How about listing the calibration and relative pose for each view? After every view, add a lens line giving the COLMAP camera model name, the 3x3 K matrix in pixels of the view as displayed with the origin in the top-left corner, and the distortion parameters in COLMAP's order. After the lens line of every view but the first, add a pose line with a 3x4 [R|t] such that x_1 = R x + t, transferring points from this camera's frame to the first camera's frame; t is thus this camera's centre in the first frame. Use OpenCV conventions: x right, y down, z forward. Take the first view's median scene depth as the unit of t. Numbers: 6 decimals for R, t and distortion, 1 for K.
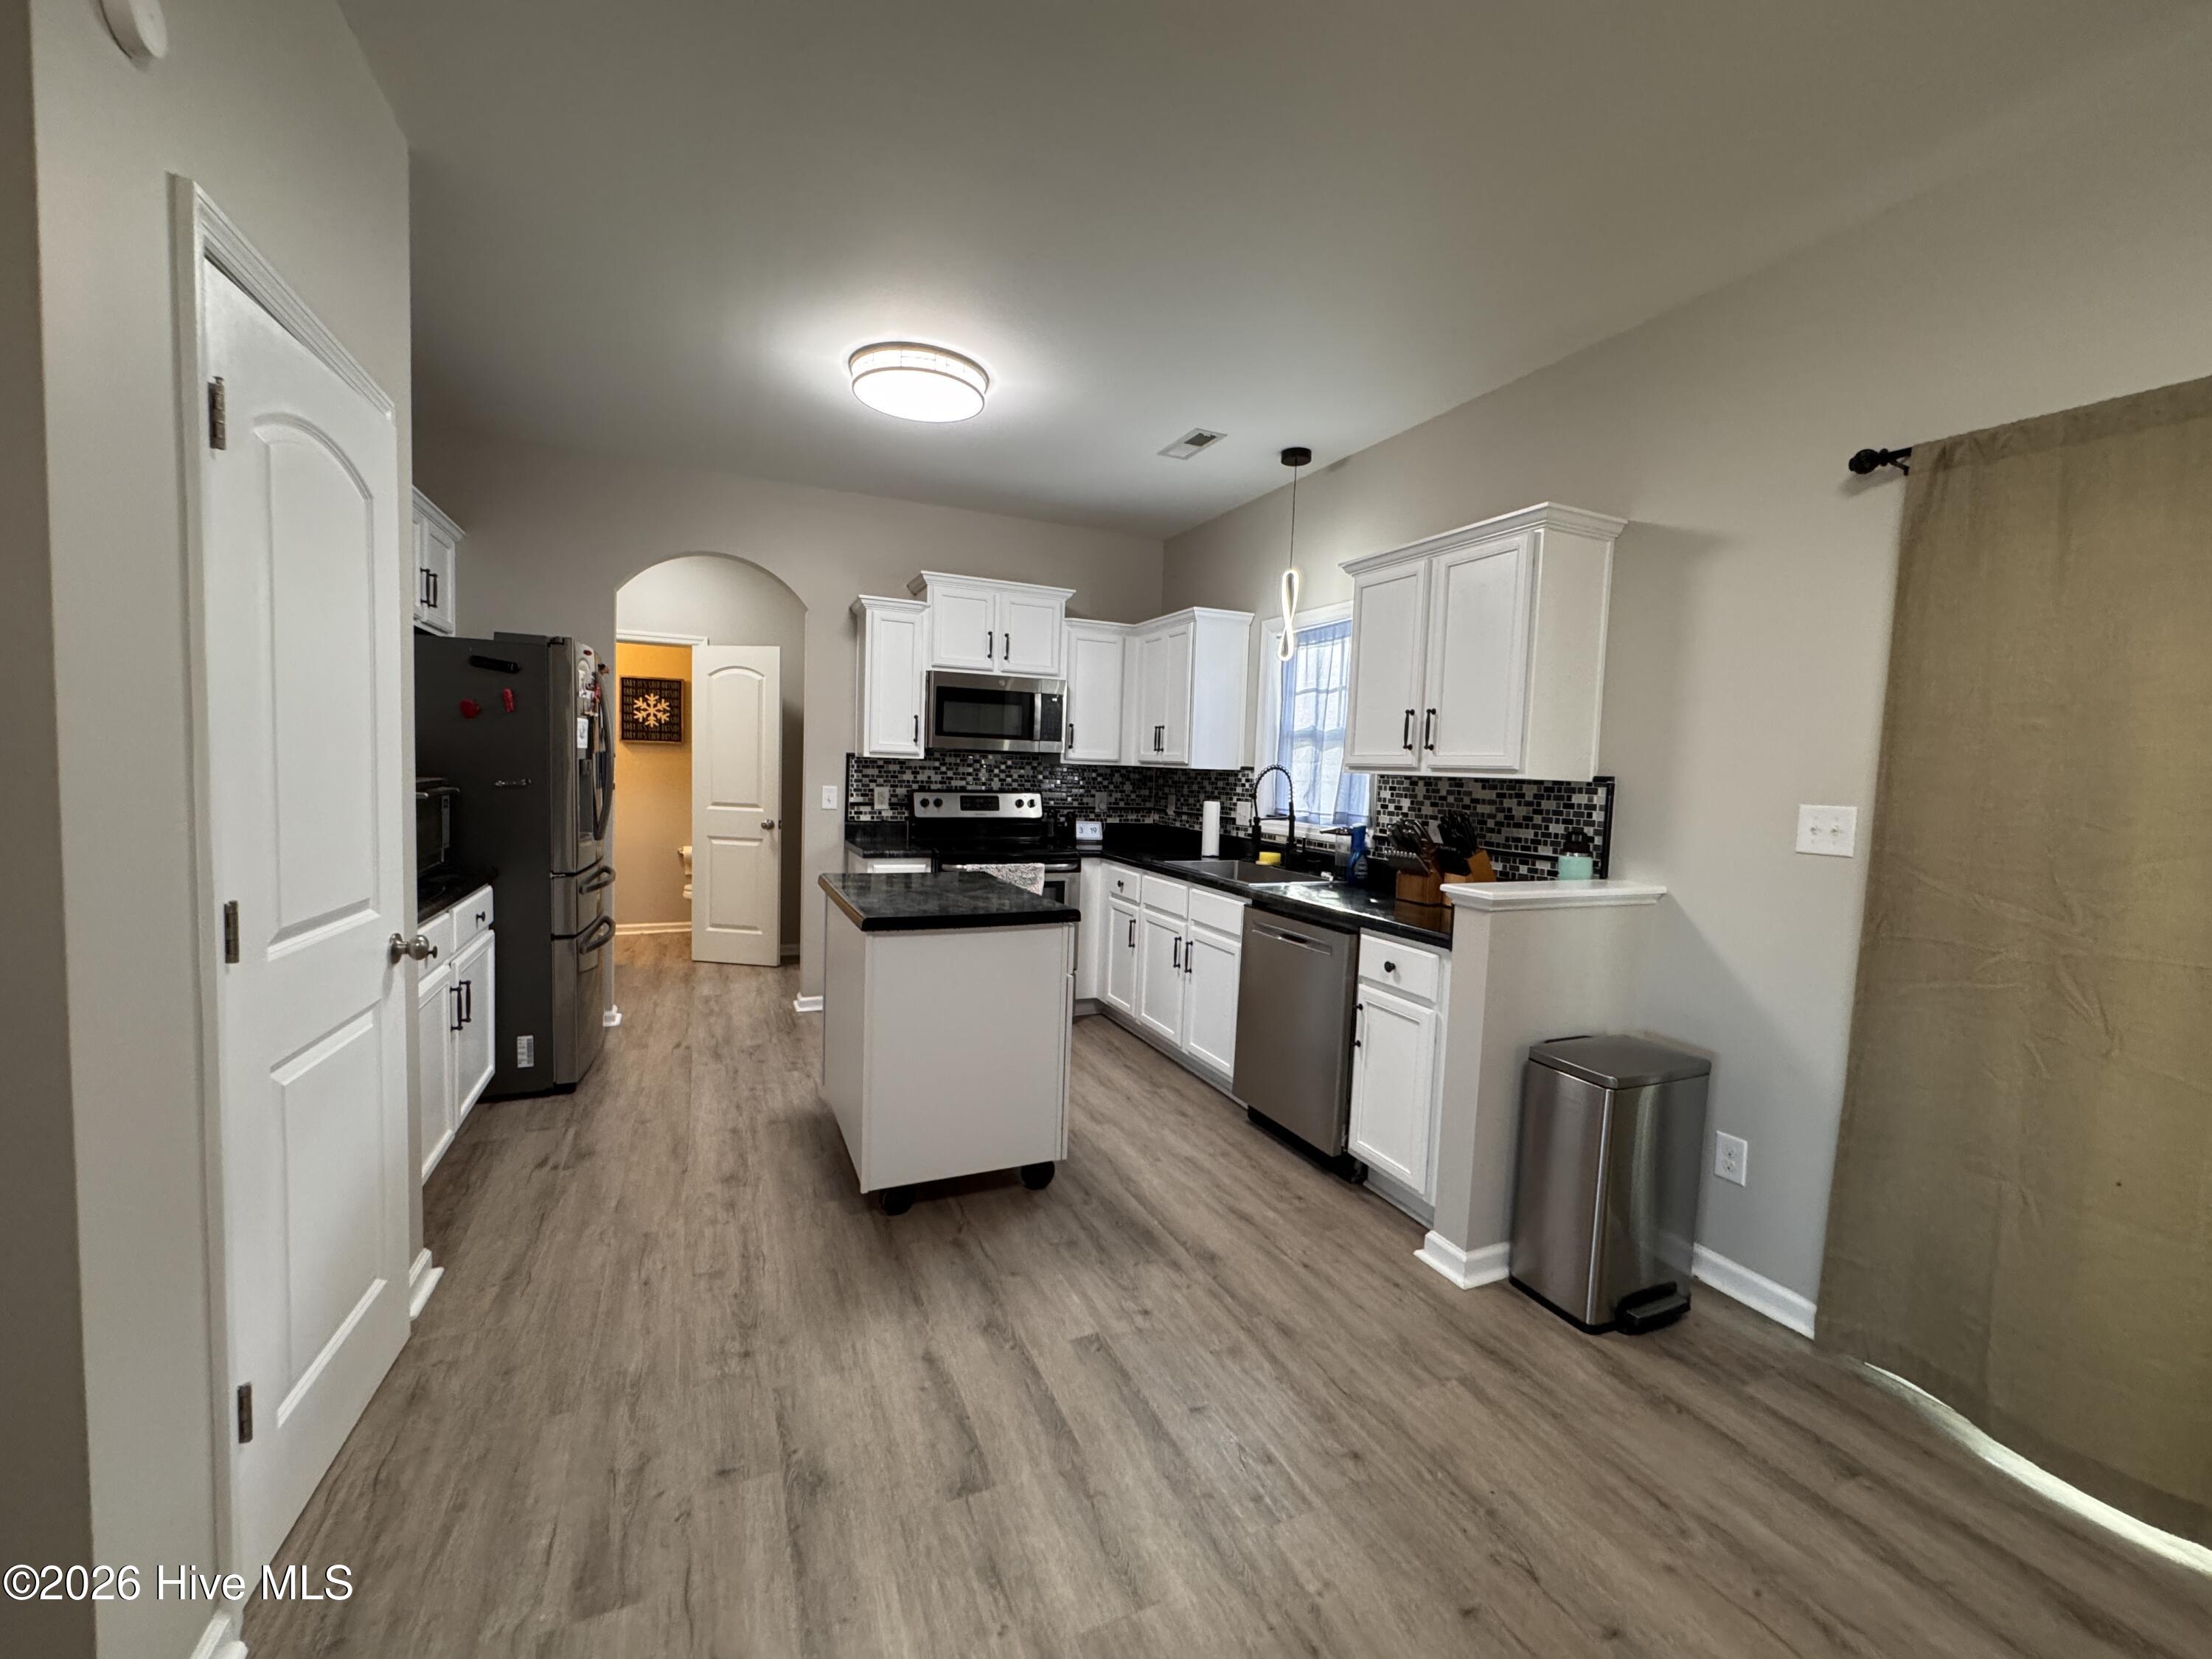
lens RADIAL K [[886.6, 0, 1108.3], [0, 886.6, 824.0], [0, 0, 1]] dist [-0.003056, 0.001966]
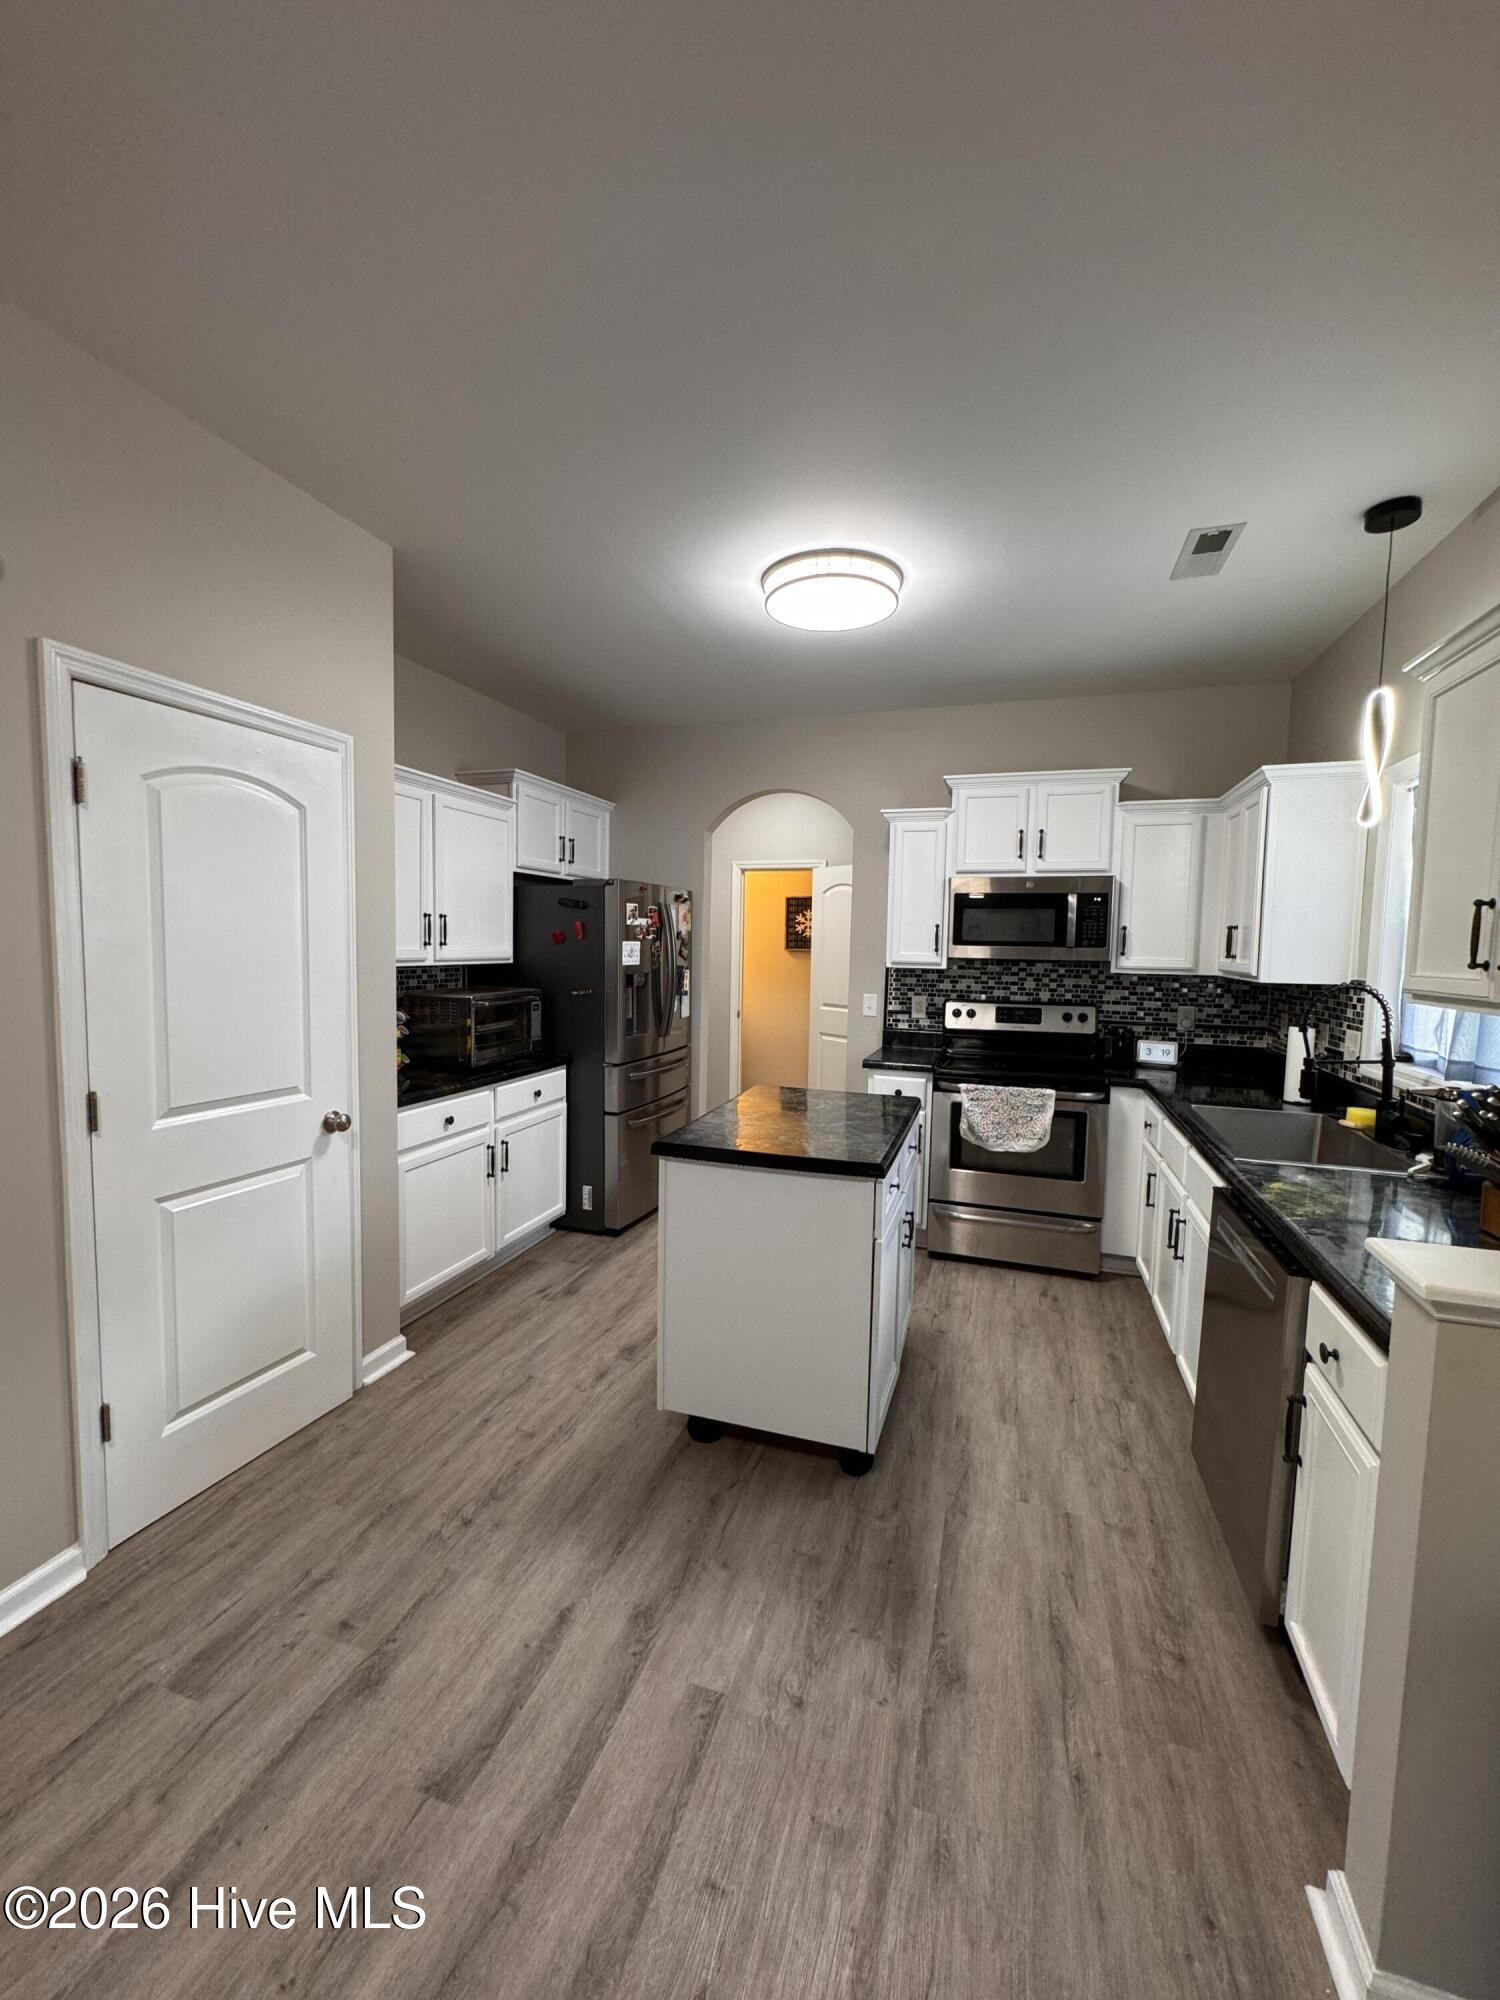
lens RADIAL K [[798.8, 0, 750.0], [0, 798.8, 1000.0], [0, 0, 1]] dist [-0.009199, 0.002510]
pose [[0.736131, 0.027434, -0.676283, 0.299916], [-0.035615, 0.999364, 0.001773, -0.044420], [0.675901, 0.022781, 0.736640, 0.282324]]
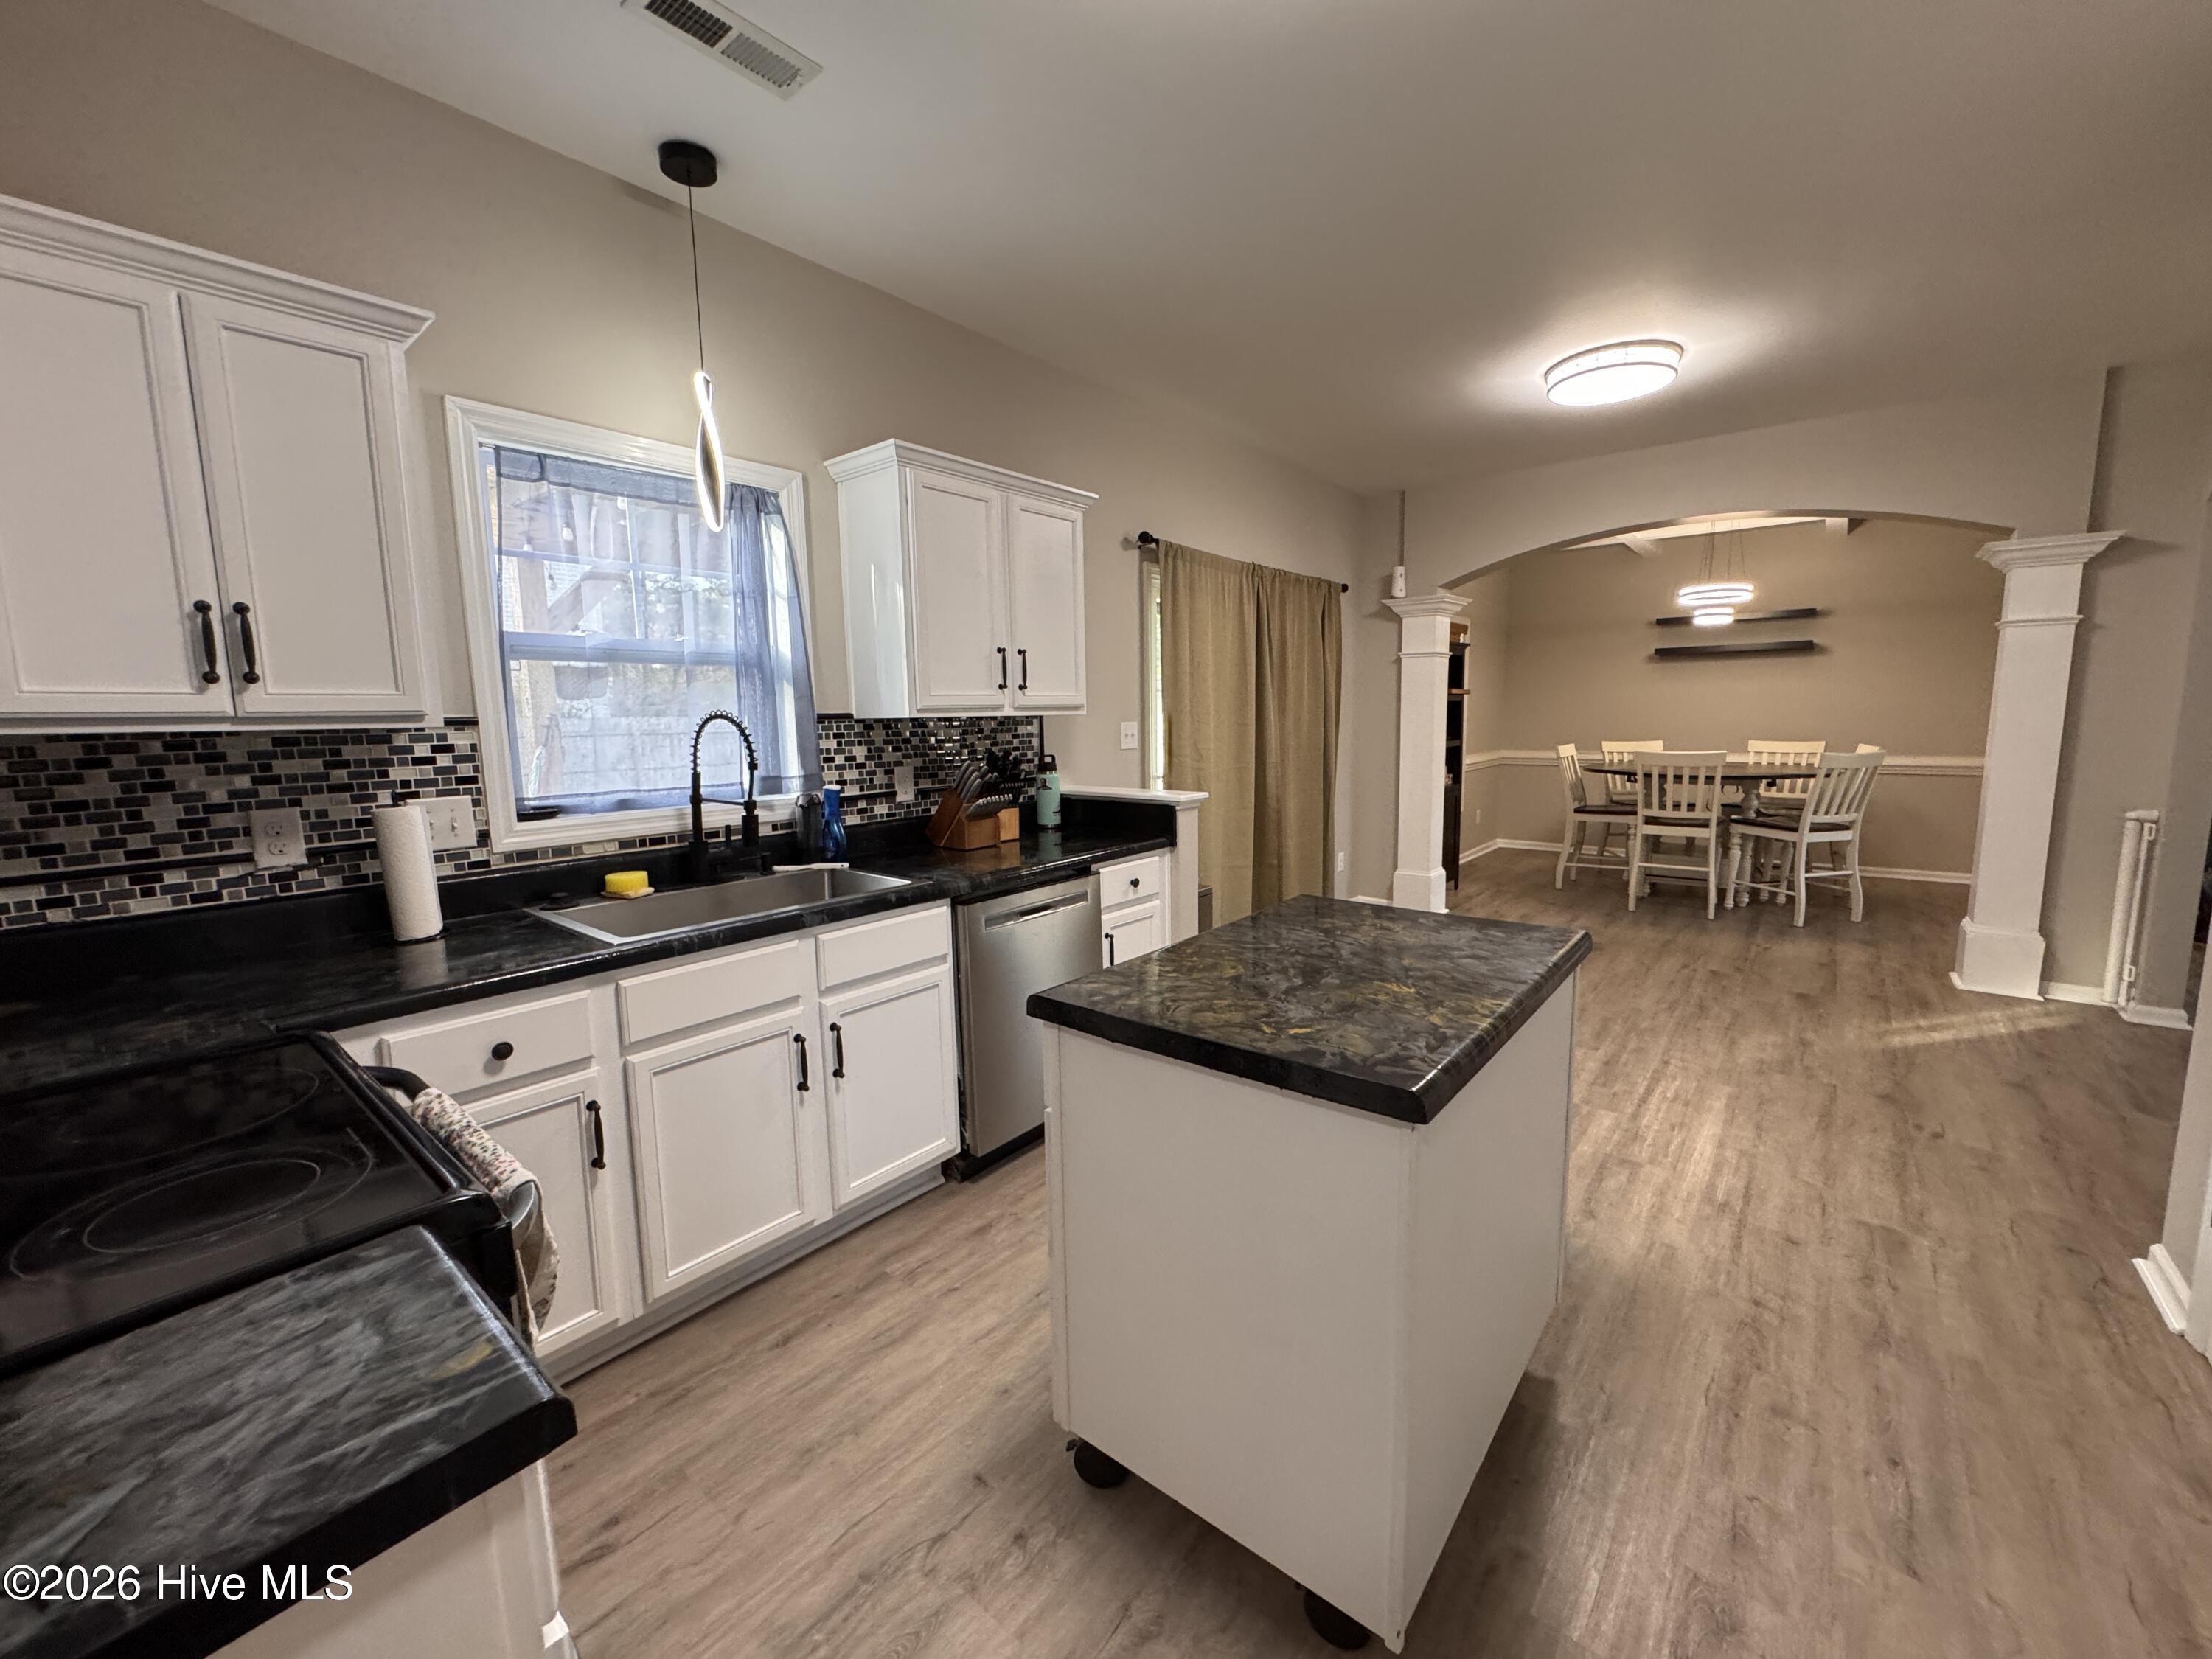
lens RADIAL K [[886.6, 0, 1108.3], [0, 886.6, 824.0], [0, 0, 1]] dist [-0.003056, 0.001966]
pose [[-0.442206, -0.142122, 0.885582, -0.523599], [0.057161, 0.980893, 0.185961, -0.100401], [-0.895090, 0.132854, -0.425633, 1.178005]]
